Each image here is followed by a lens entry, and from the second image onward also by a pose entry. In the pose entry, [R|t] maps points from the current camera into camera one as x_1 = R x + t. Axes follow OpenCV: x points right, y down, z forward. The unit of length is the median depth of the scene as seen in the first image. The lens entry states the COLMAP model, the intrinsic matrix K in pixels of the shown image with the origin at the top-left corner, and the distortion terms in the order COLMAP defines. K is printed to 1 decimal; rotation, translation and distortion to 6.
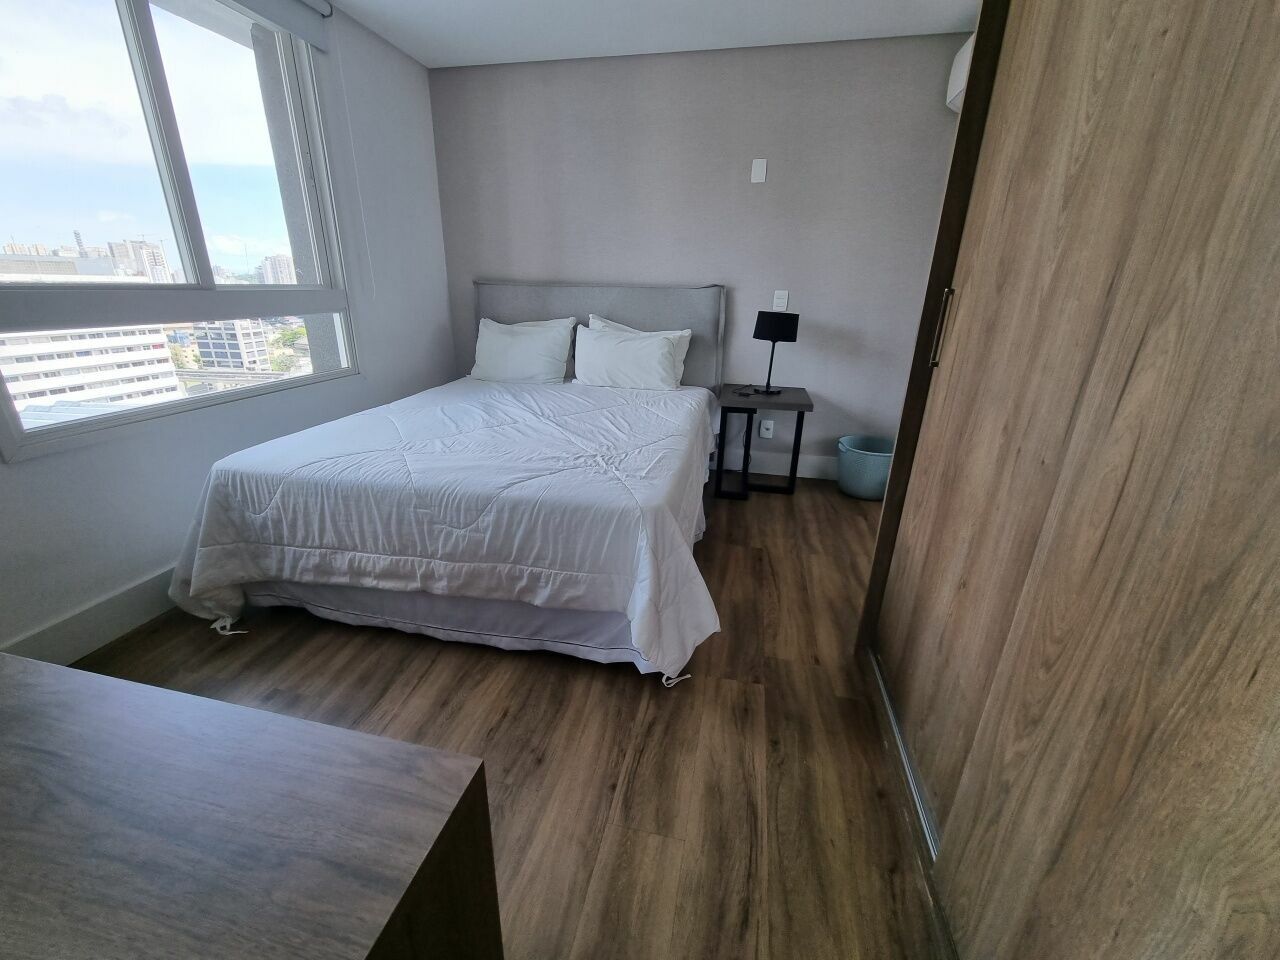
lens RADIAL K [[525.0, 0, 634.5], [0, 525.0, 482.8], [0, 0, 1]] dist [-0.000761, -0.000385]
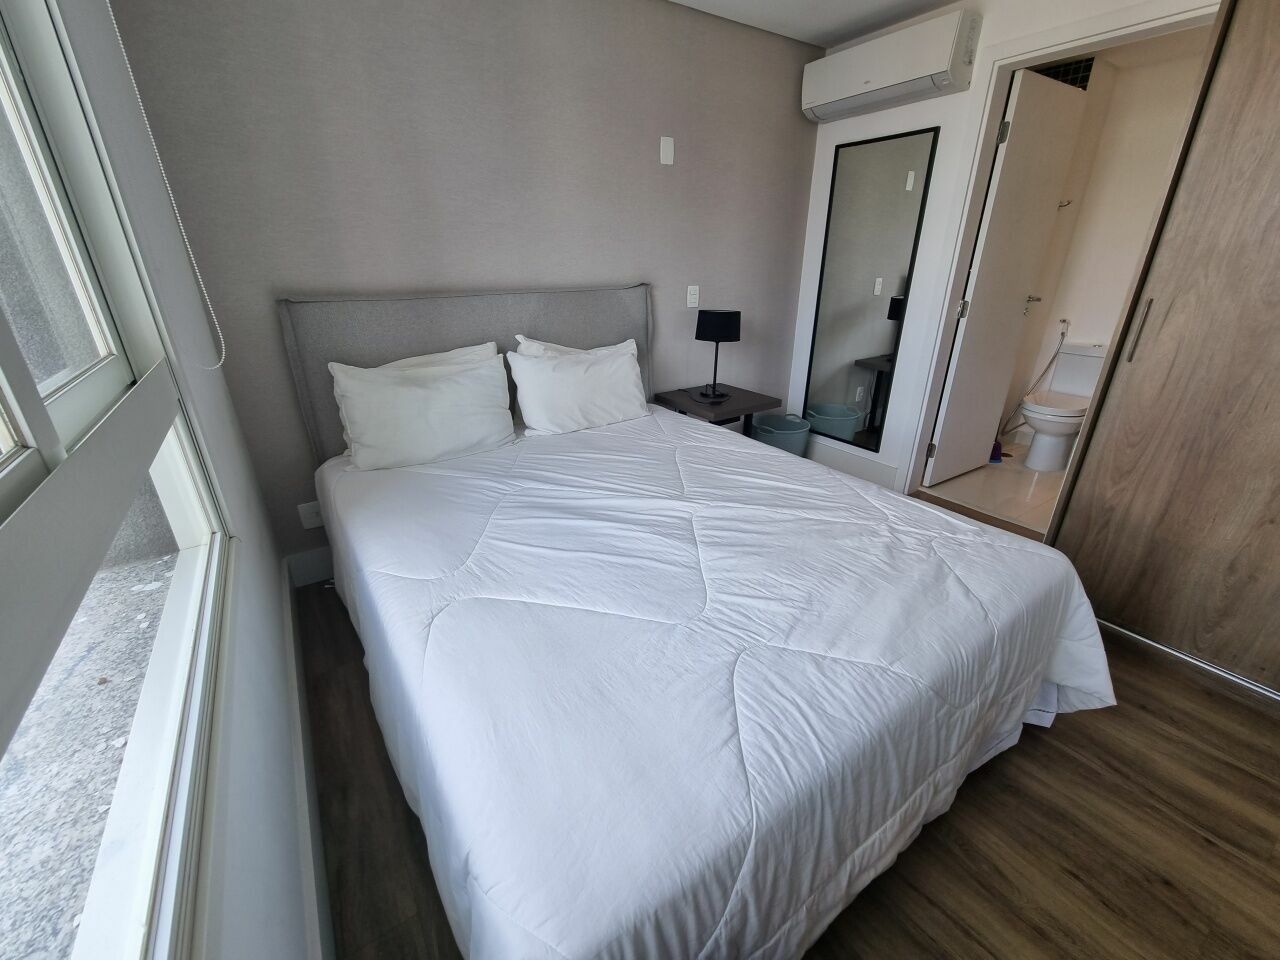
lens RADIAL K [[525.0, 0, 634.5], [0, 525.0, 482.8], [0, 0, 1]] dist [-0.000761, -0.000385]
pose [[0.693840, -0.304435, 0.652614, -0.886821], [0.269280, 0.950186, 0.156957, -0.361561], [-0.667888, 0.066833, 0.741255, 0.695501]]
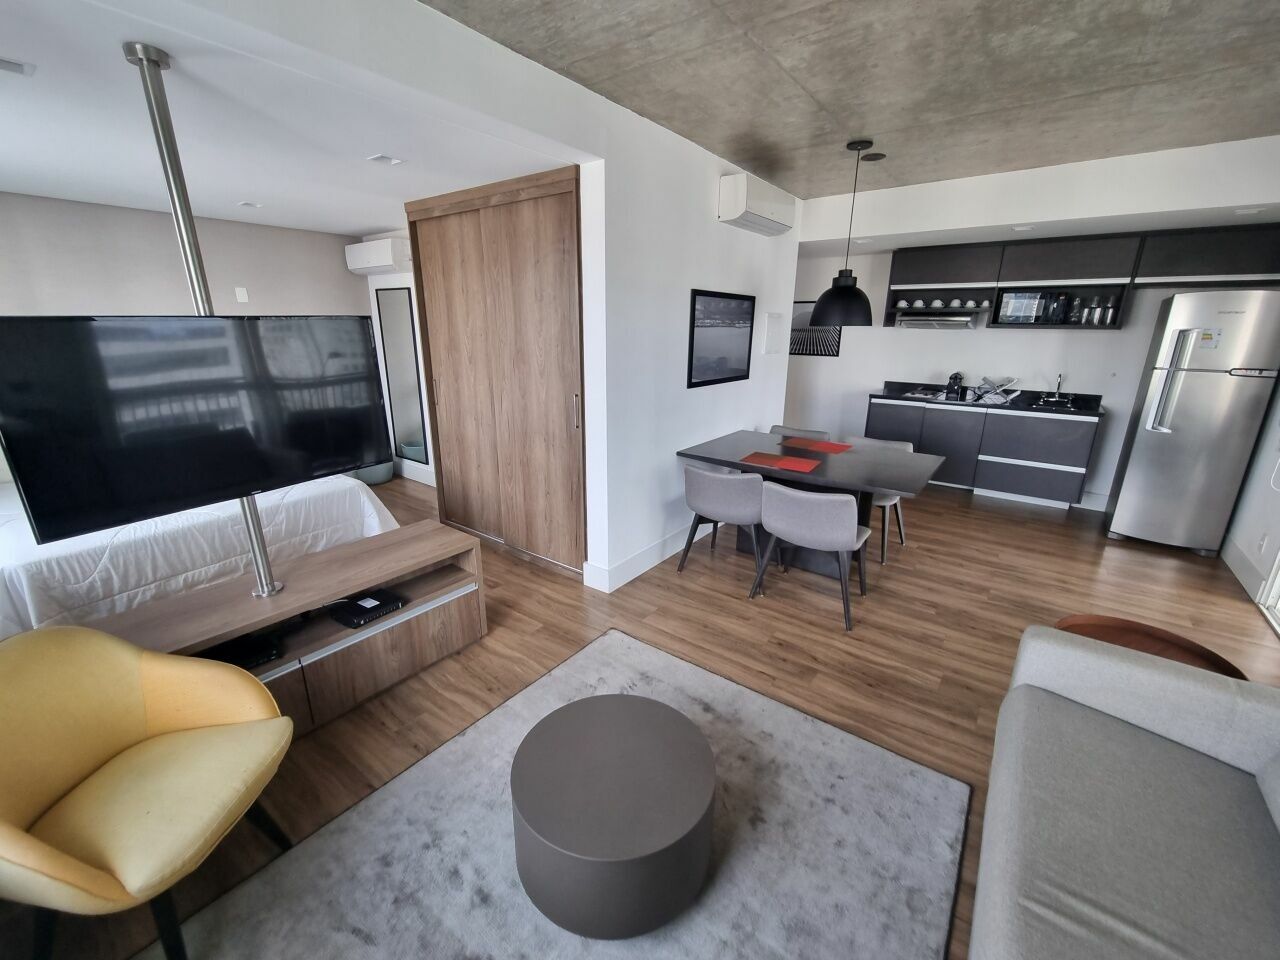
lens RADIAL K [[525.0, 0, 634.5], [0, 525.0, 482.8], [0, 0, 1]] dist [-0.000761, -0.000385]
pose [[0.411597, -0.277072, 0.868227, -1.229142], [0.320571, 0.935801, 0.146665, 0.076731], [-0.853125, 0.217961, 0.473994, -0.917243]]
